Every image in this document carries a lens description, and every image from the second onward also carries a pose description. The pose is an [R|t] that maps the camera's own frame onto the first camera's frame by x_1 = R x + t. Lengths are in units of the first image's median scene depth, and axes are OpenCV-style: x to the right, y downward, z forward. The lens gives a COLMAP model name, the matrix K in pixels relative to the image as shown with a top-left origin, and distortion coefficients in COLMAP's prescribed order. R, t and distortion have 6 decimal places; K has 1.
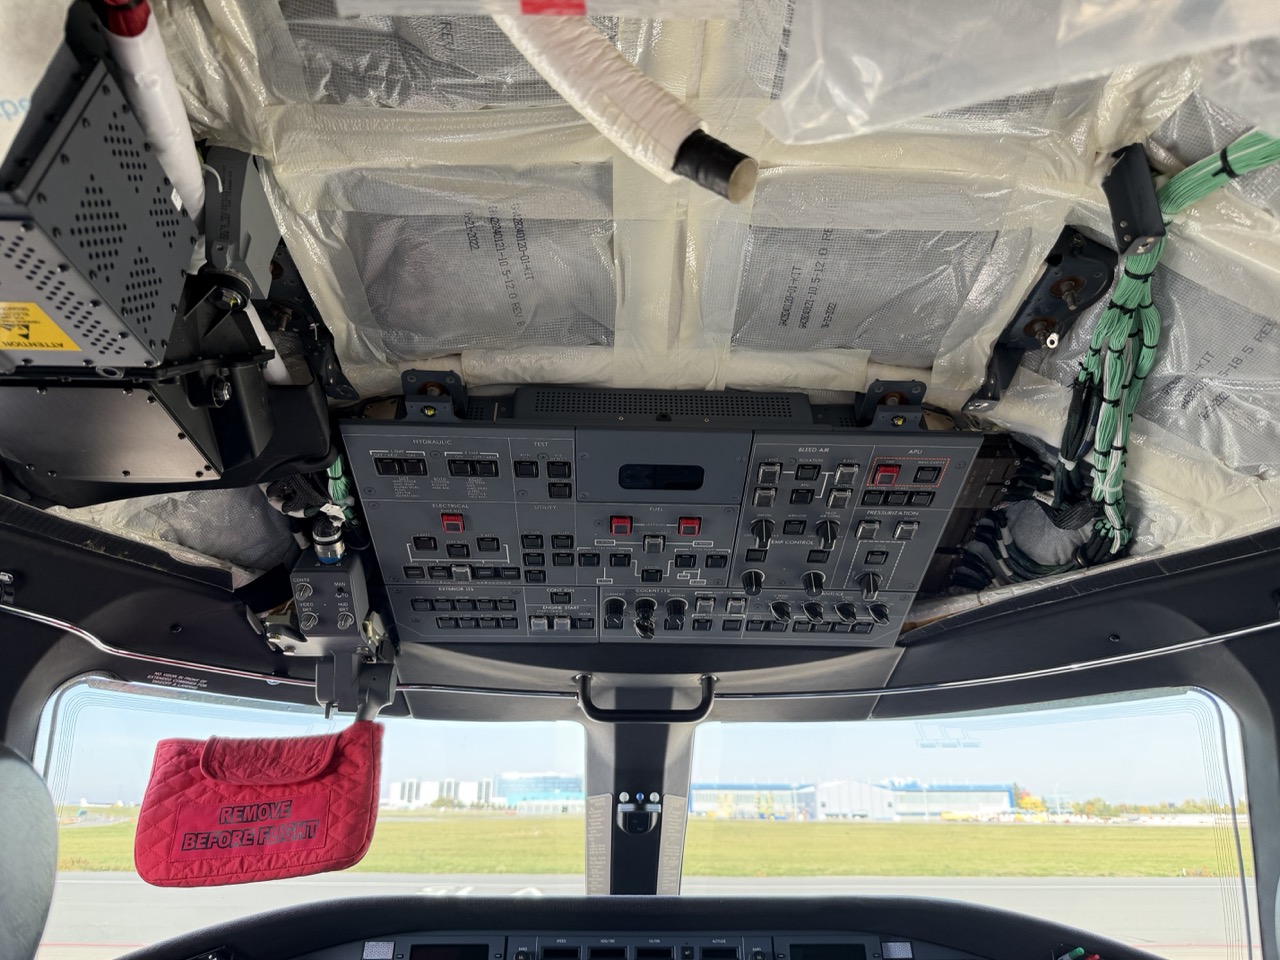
lens RADIAL K [[893.3, 0, 640.0], [0, 893.3, 480.0], [0, 0, 1]] dist [0.000984, -0.048780]
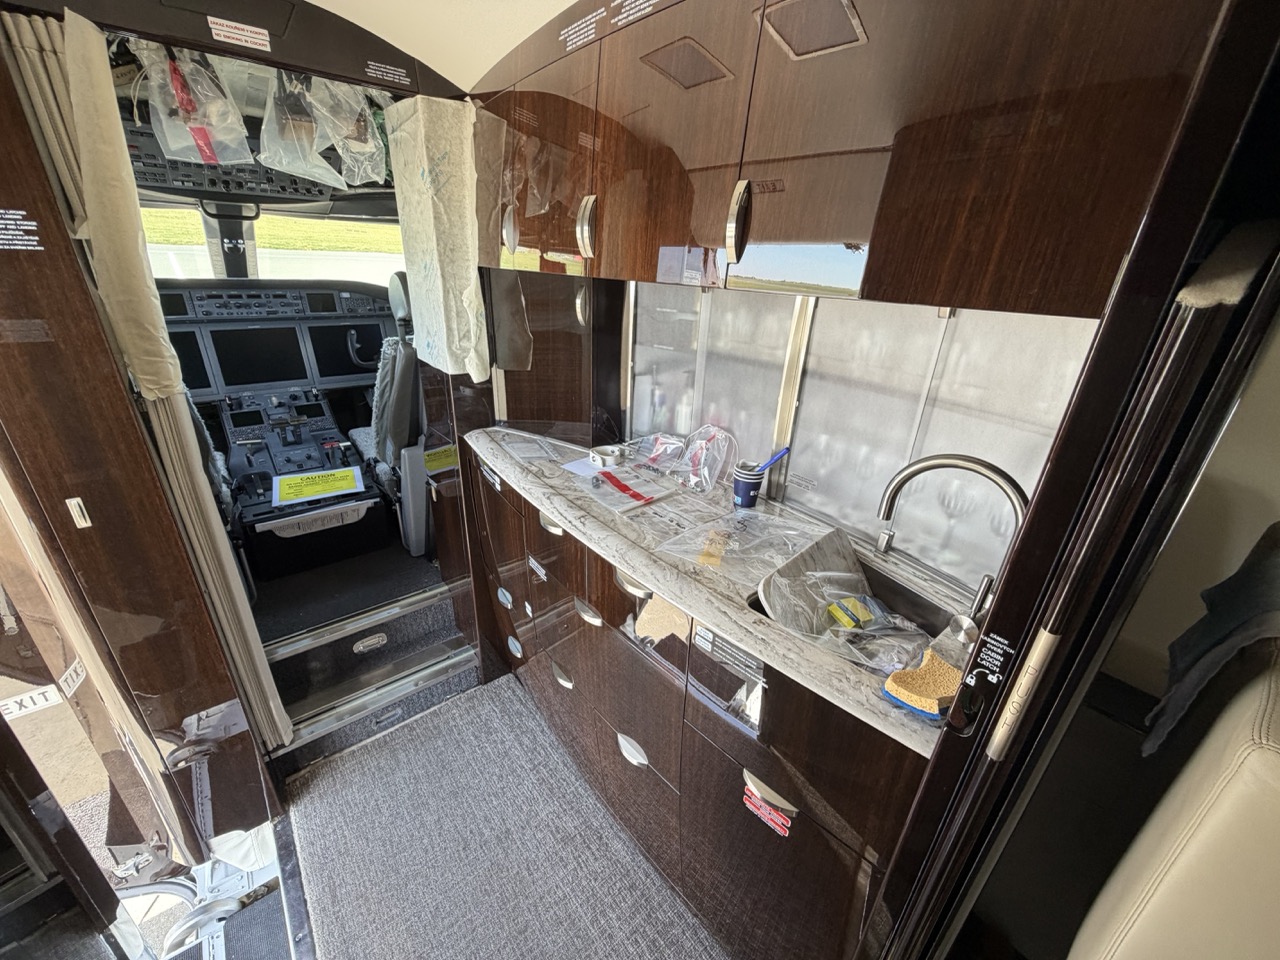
lens RADIAL K [[510.2, 0, 637.3], [0, 510.2, 481.7], [0, 0, 1]] dist [0.001294, -0.000034]
pose [[0.793634, -0.217312, 0.568261, -0.072508], [-0.279873, 0.698931, 0.658153, -0.527105], [-0.540200, -0.681374, 0.493876, -0.976257]]
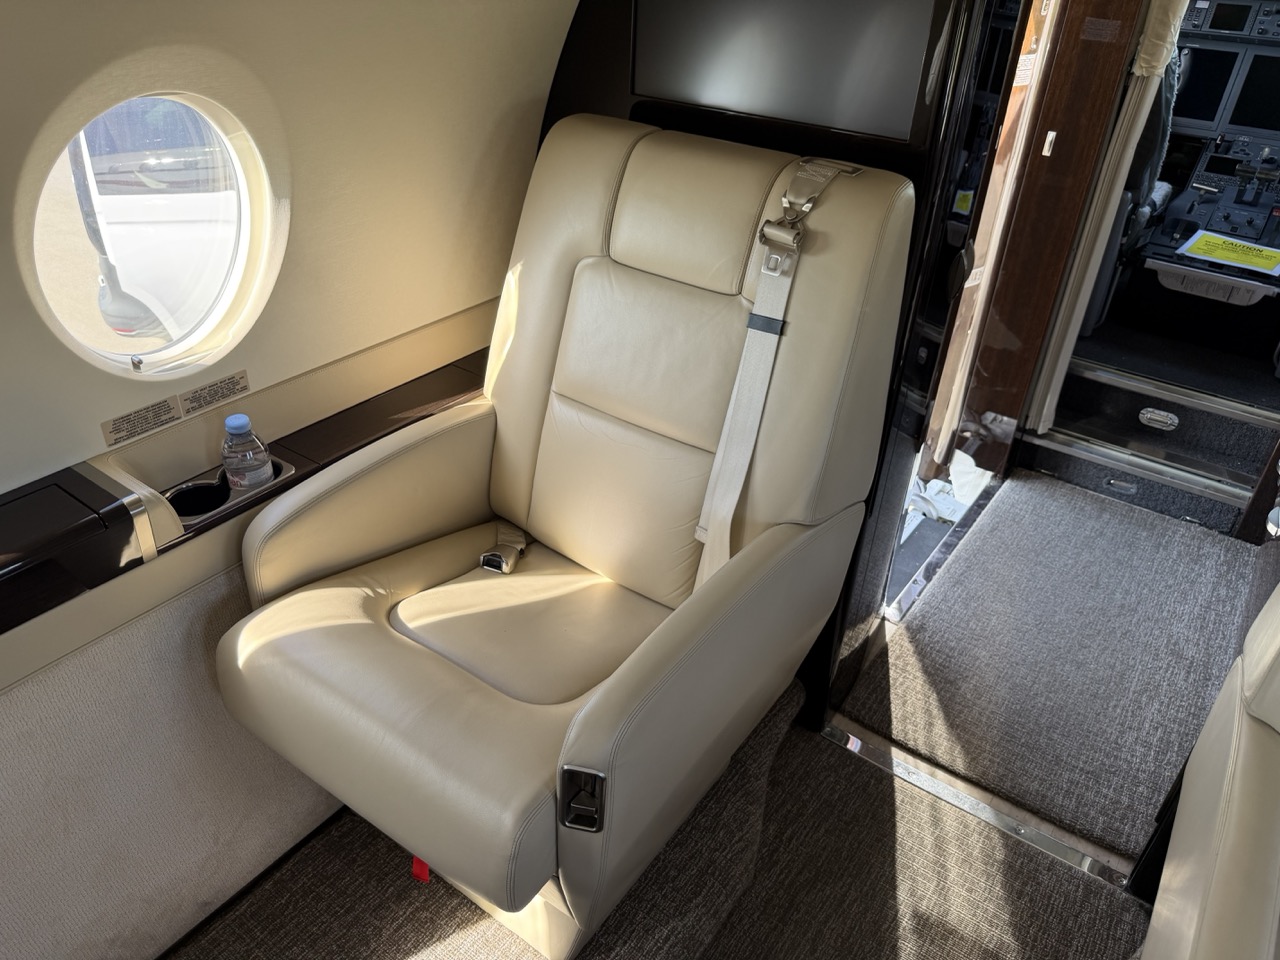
lens RADIAL K [[912.1, 0, 621.8], [0, 912.1, 491.3], [0, 0, 1]] dist [-0.009897, -0.003372]
pose [[0.787175, 0.354214, -0.504865, 0.192687], [0.220926, 0.602334, 0.767062, -0.961524], [0.575802, -0.715350, 0.395887, -1.932100]]
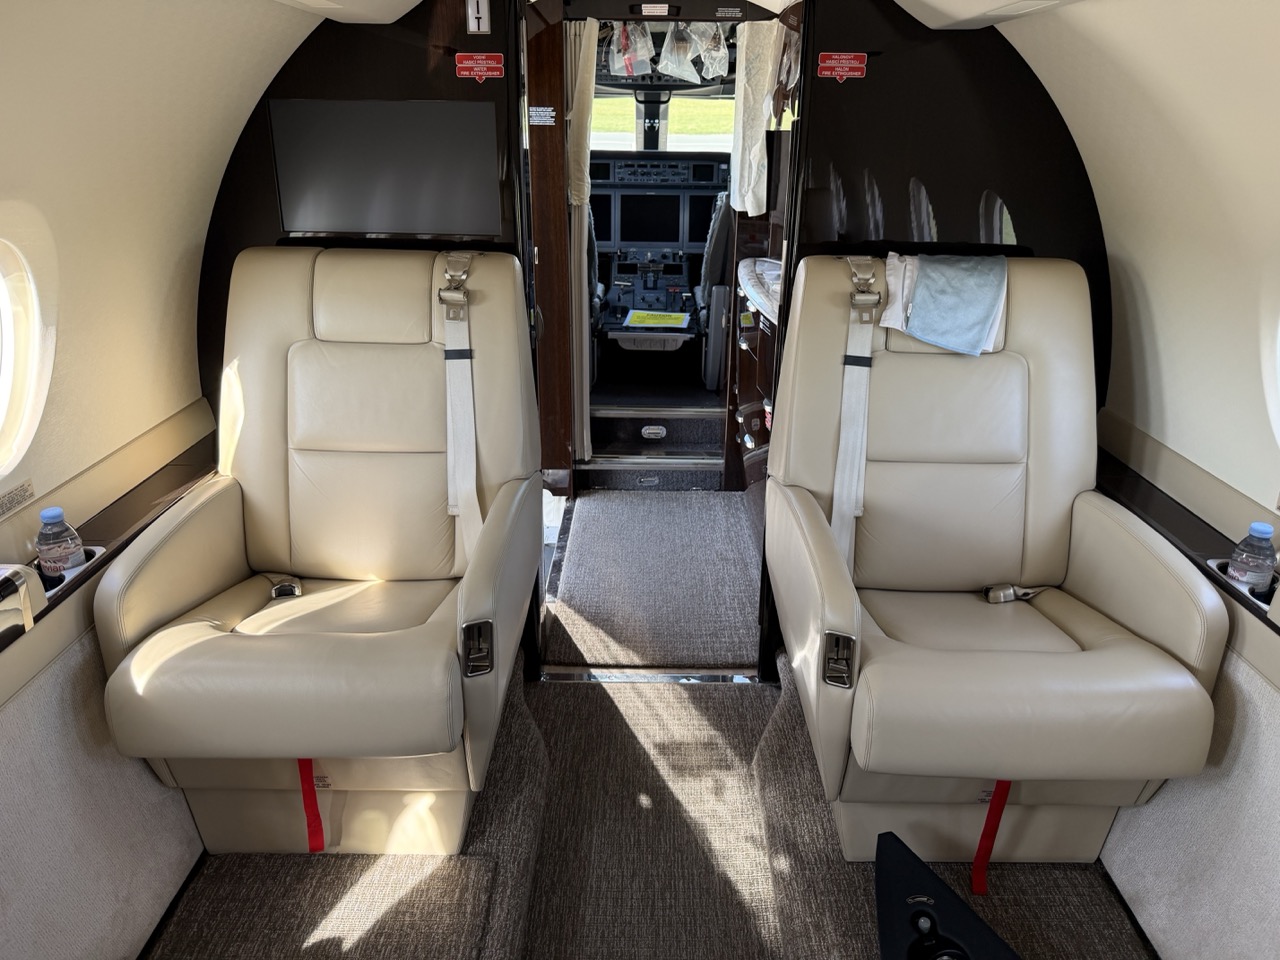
lens RADIAL K [[901.6, 0, 642.9], [0, 901.6, 480.2], [0, 0, 1]] dist [0.159039, -0.350521]
pose [[0.999334, 0.022540, -0.028691, 0.099874], [0.004331, 0.707519, 0.706681, -1.185206], [0.036228, -0.706335, 0.706950, -2.515479]]
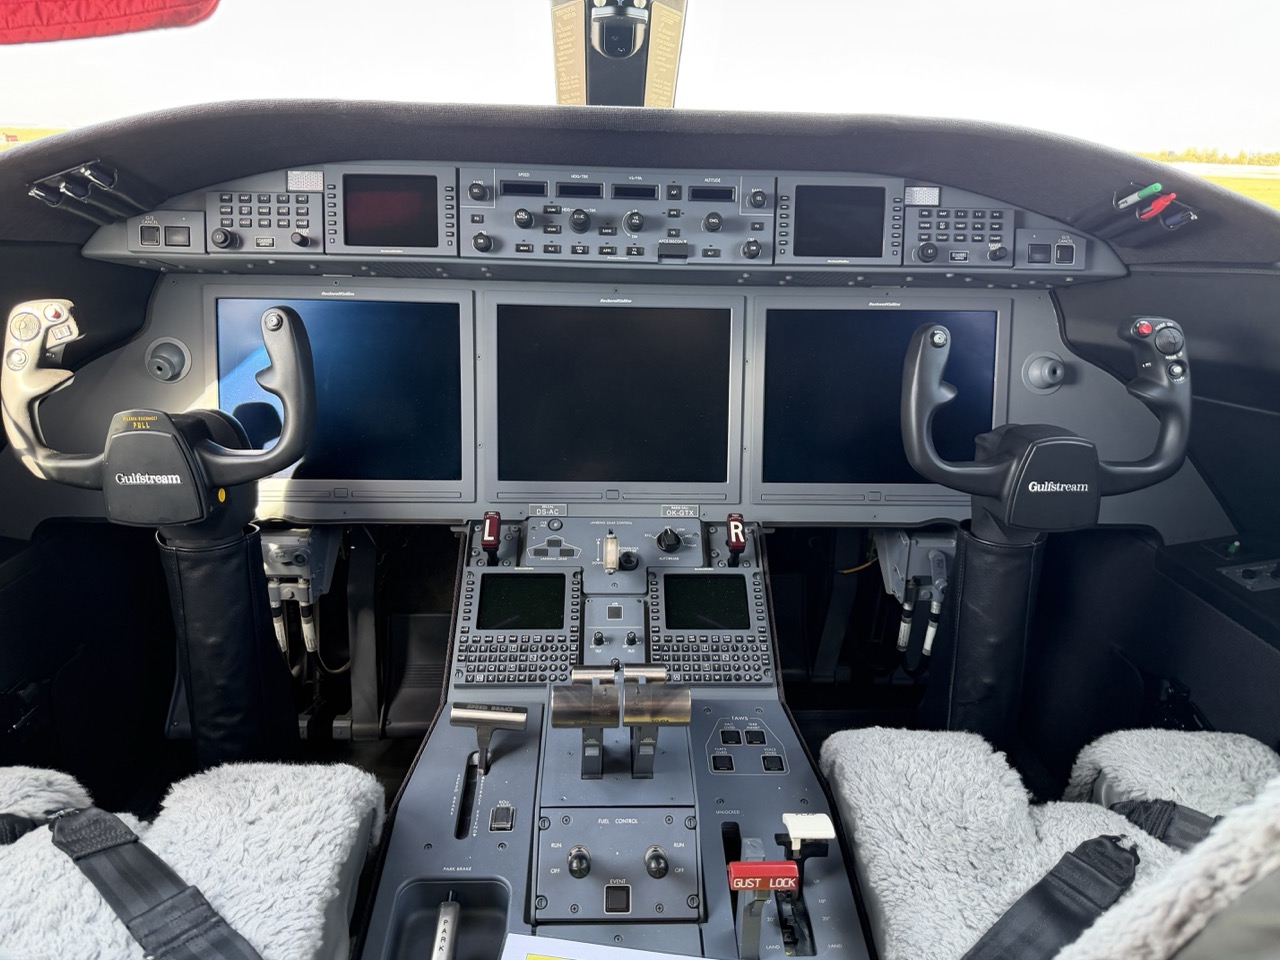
lens RADIAL K [[901.6, 0, 642.9], [0, 901.6, 480.2], [0, 0, 1]] dist [0.159039, -0.350521]
pose [[0.999773, 0.015454, 0.014696, 0.014671], [-0.021303, 0.755502, 0.654800, 0.166421], [-0.000984, -0.654964, 0.755659, 0.160195]]
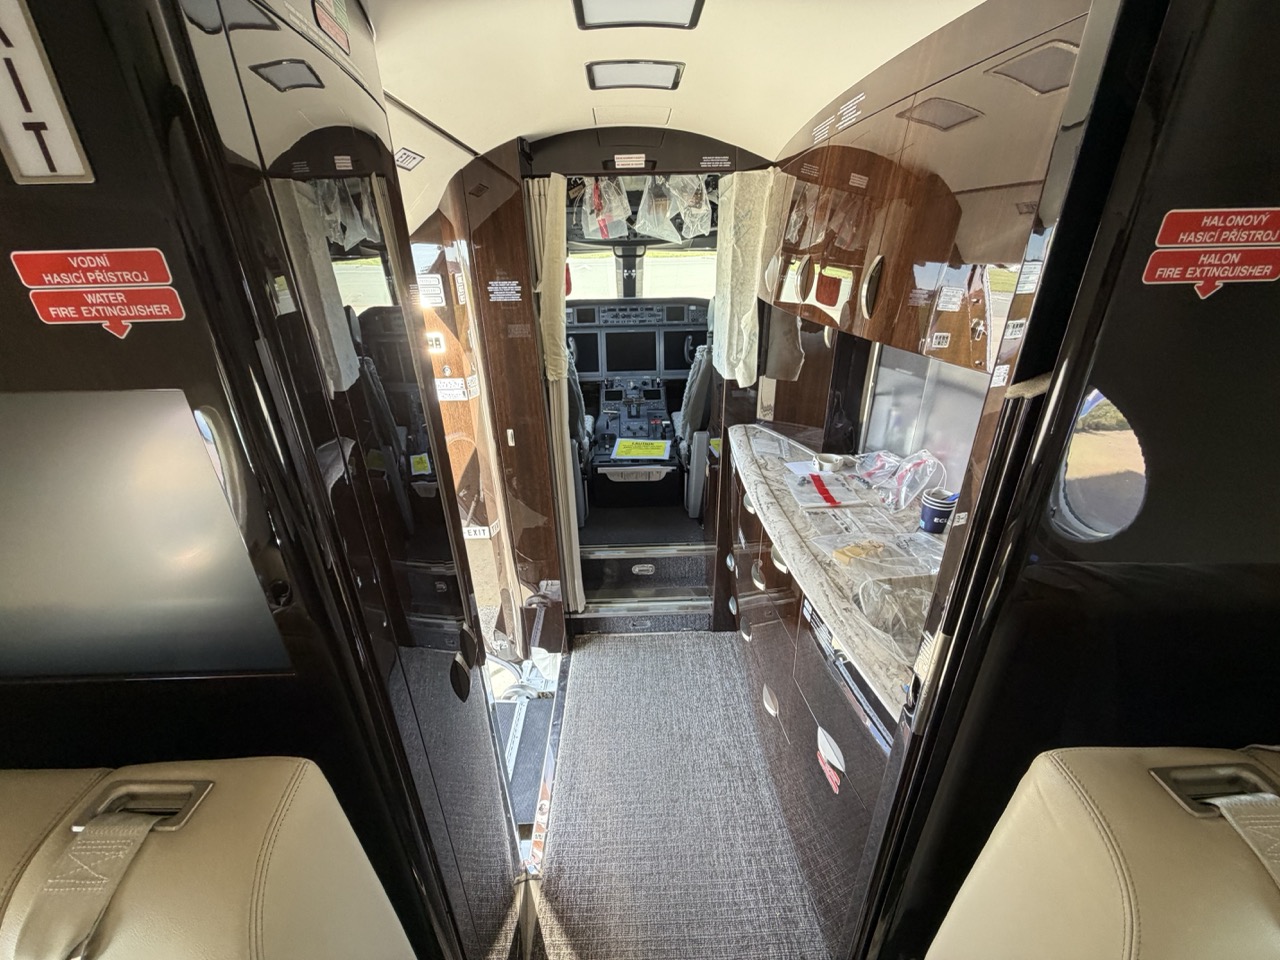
lens RADIAL K [[510.2, 0, 637.3], [0, 510.2, 481.7], [0, 0, 1]] dist [0.001294, -0.000034]
pose [[0.999738, -0.015933, -0.016458, 0.057329], [0.022889, 0.666306, 0.745327, -0.720209], [-0.000909, -0.745508, 0.666496, -1.209937]]
